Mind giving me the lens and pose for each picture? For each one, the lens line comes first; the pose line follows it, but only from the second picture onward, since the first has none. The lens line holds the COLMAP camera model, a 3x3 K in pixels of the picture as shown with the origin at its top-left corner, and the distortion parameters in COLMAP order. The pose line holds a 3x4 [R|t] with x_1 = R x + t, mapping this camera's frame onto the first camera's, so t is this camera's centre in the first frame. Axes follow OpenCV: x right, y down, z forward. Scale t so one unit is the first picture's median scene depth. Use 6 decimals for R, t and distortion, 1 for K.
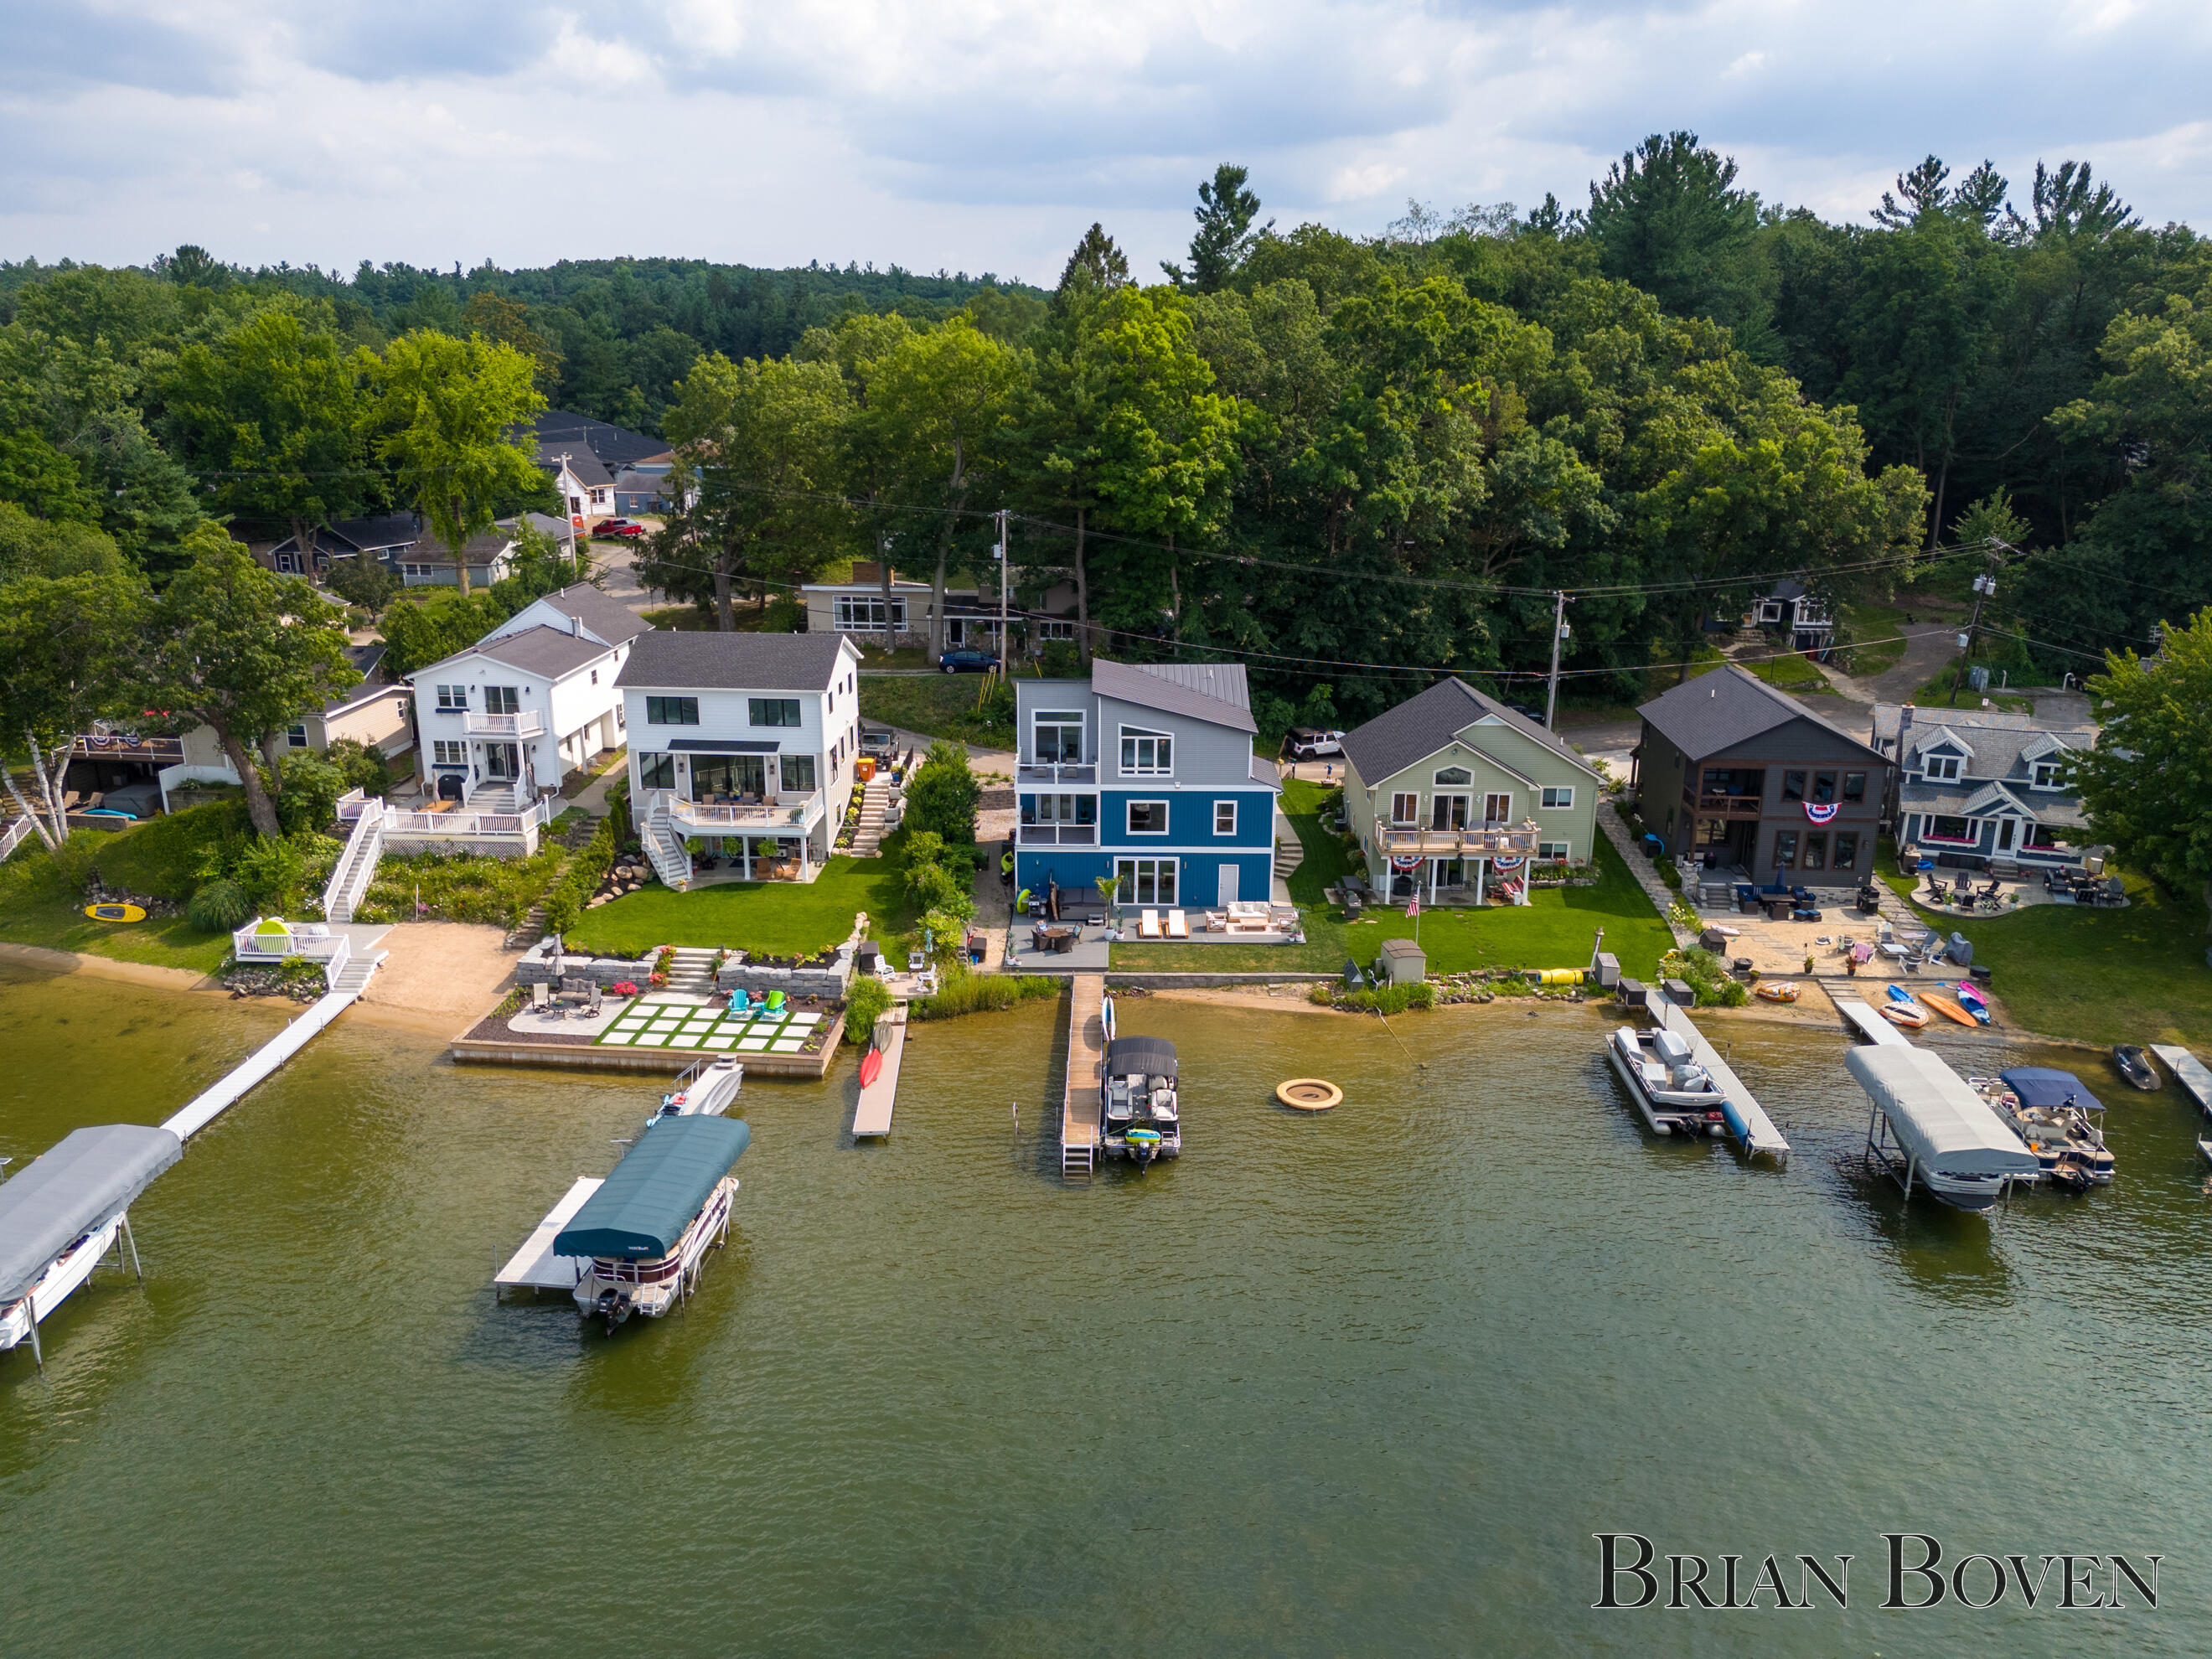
lens RADIAL K [[1626.5, 0, 1106.0], [0, 1626.5, 829.5], [0, 0, 1]] dist [0.106048, -0.132350]
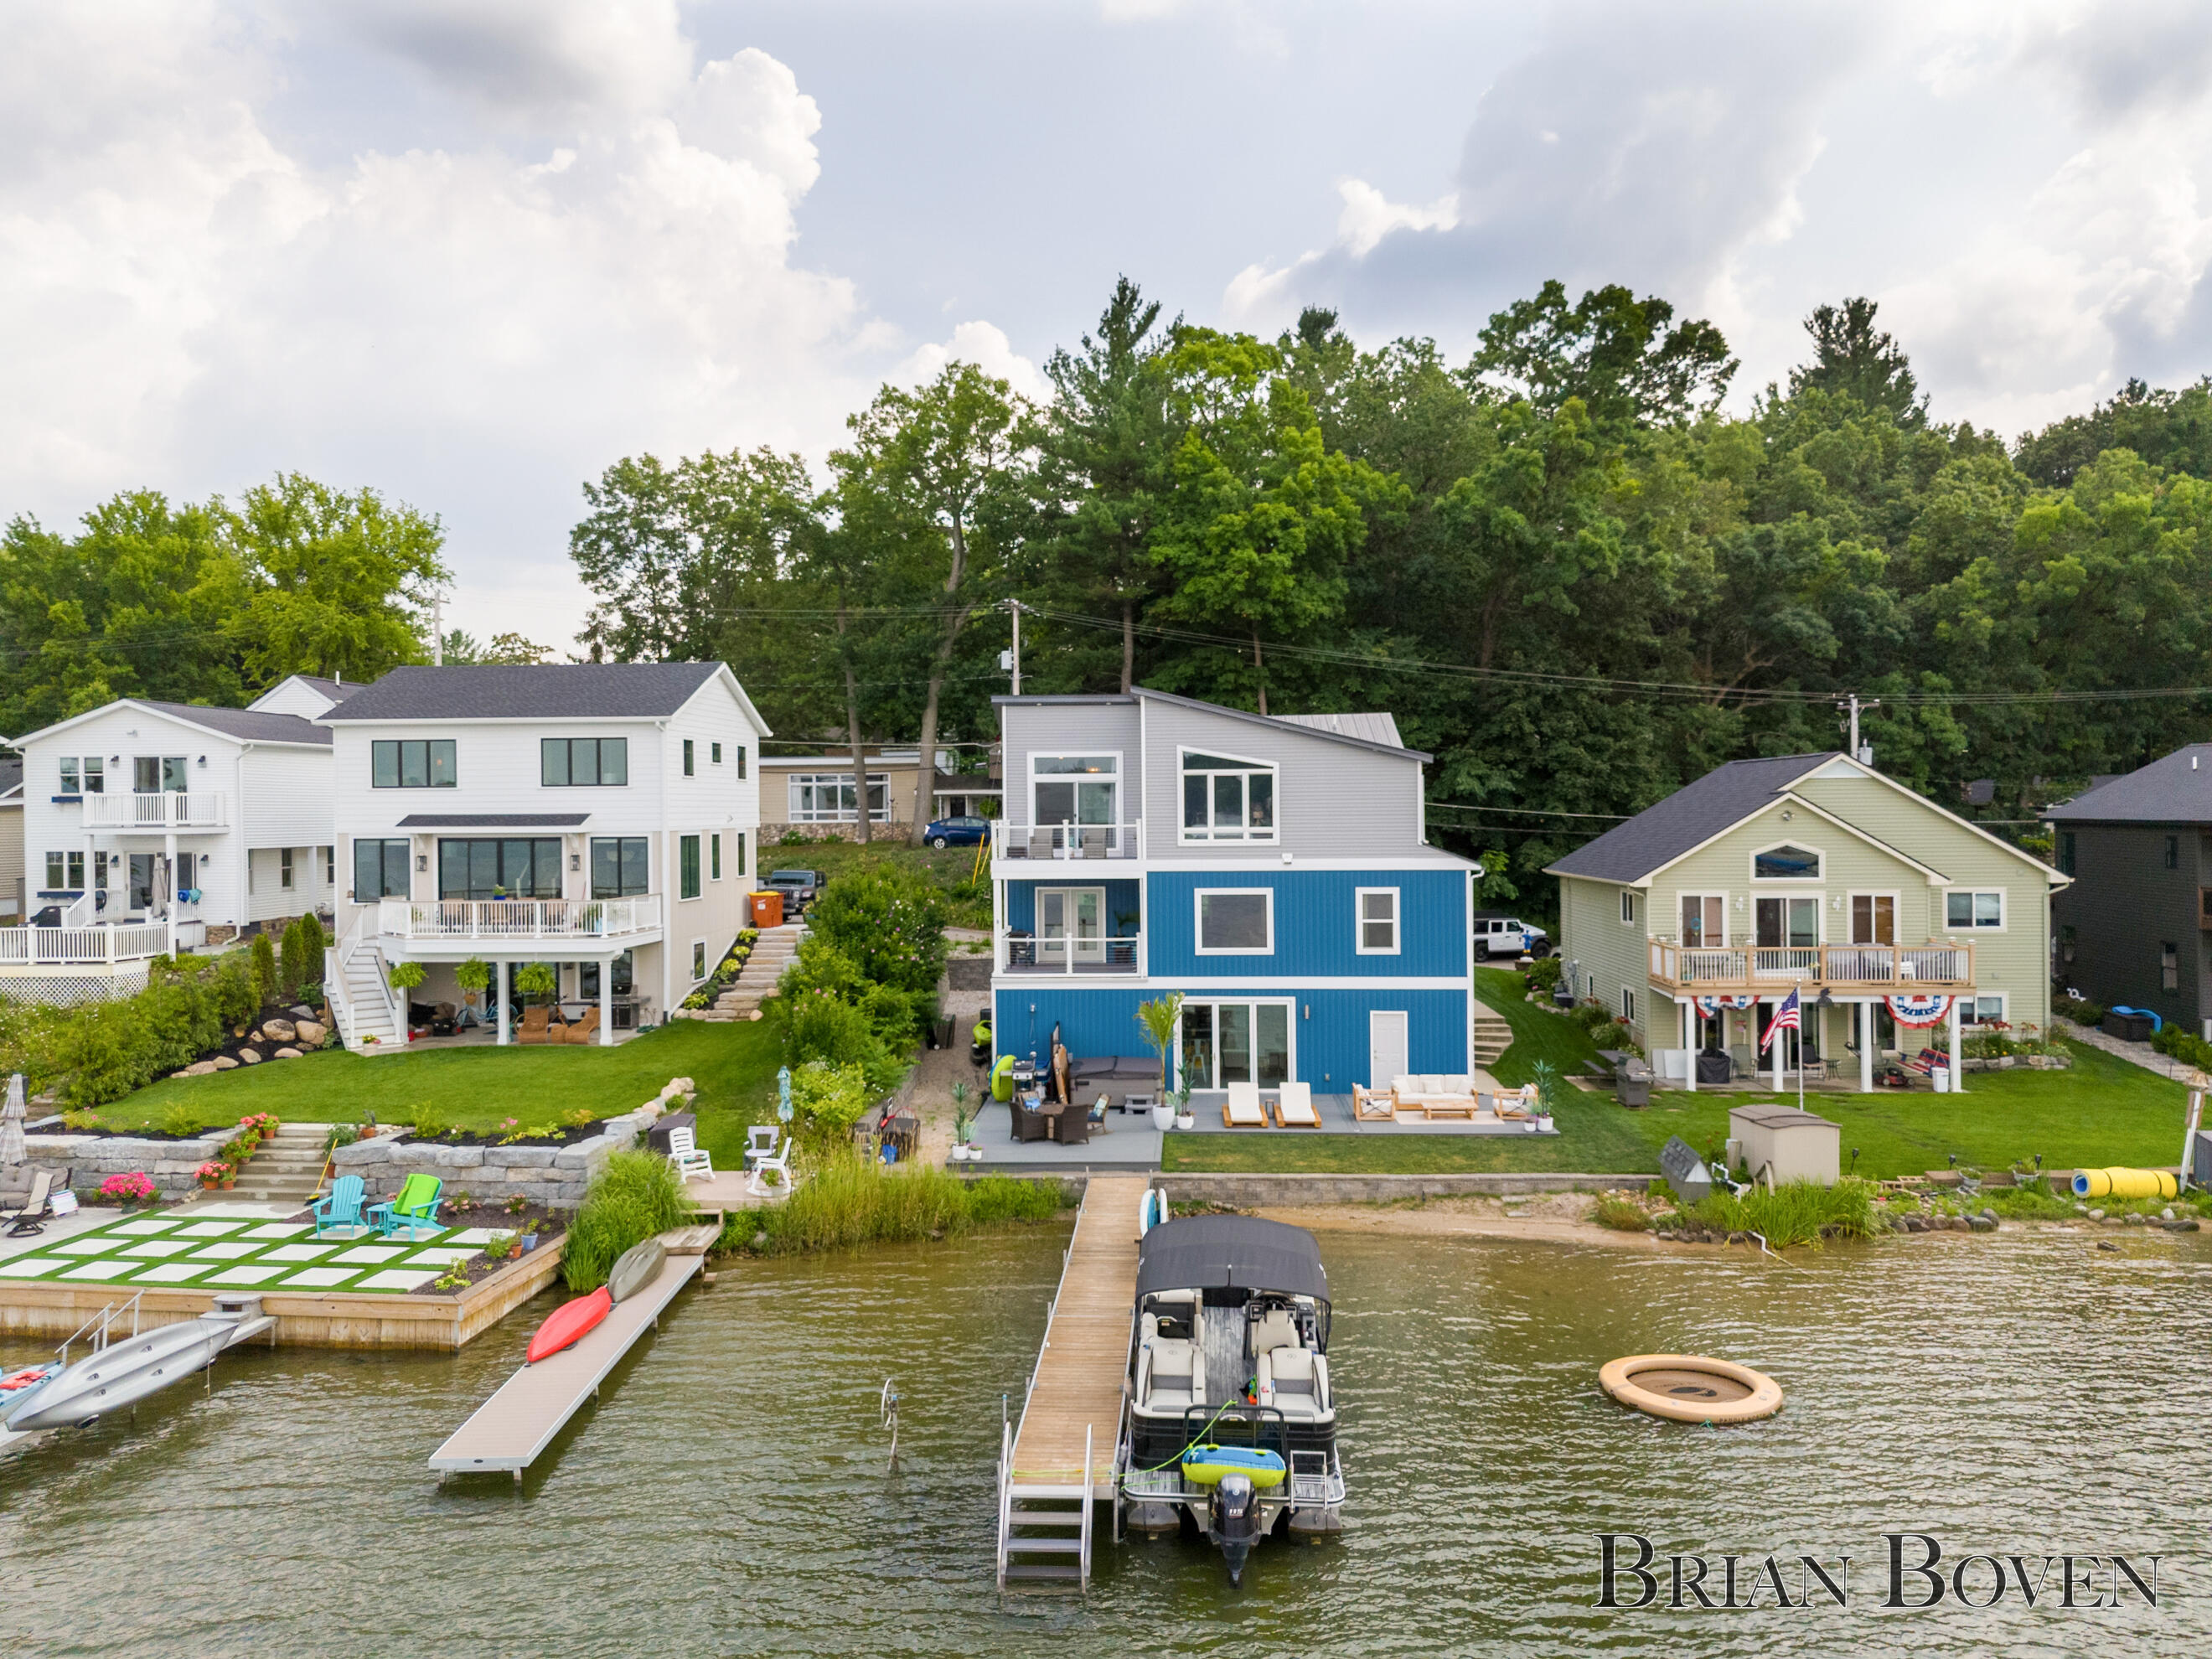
lens RADIAL K [[1626.5, 0, 1106.0], [0, 1626.5, 829.5], [0, 0, 1]] dist [0.106048, -0.132350]
pose [[0.998795, -0.014859, -0.046766, 0.008713], [0.001636, 0.962602, -0.270916, 0.111006], [0.049043, 0.270513, 0.961466, 0.461775]]
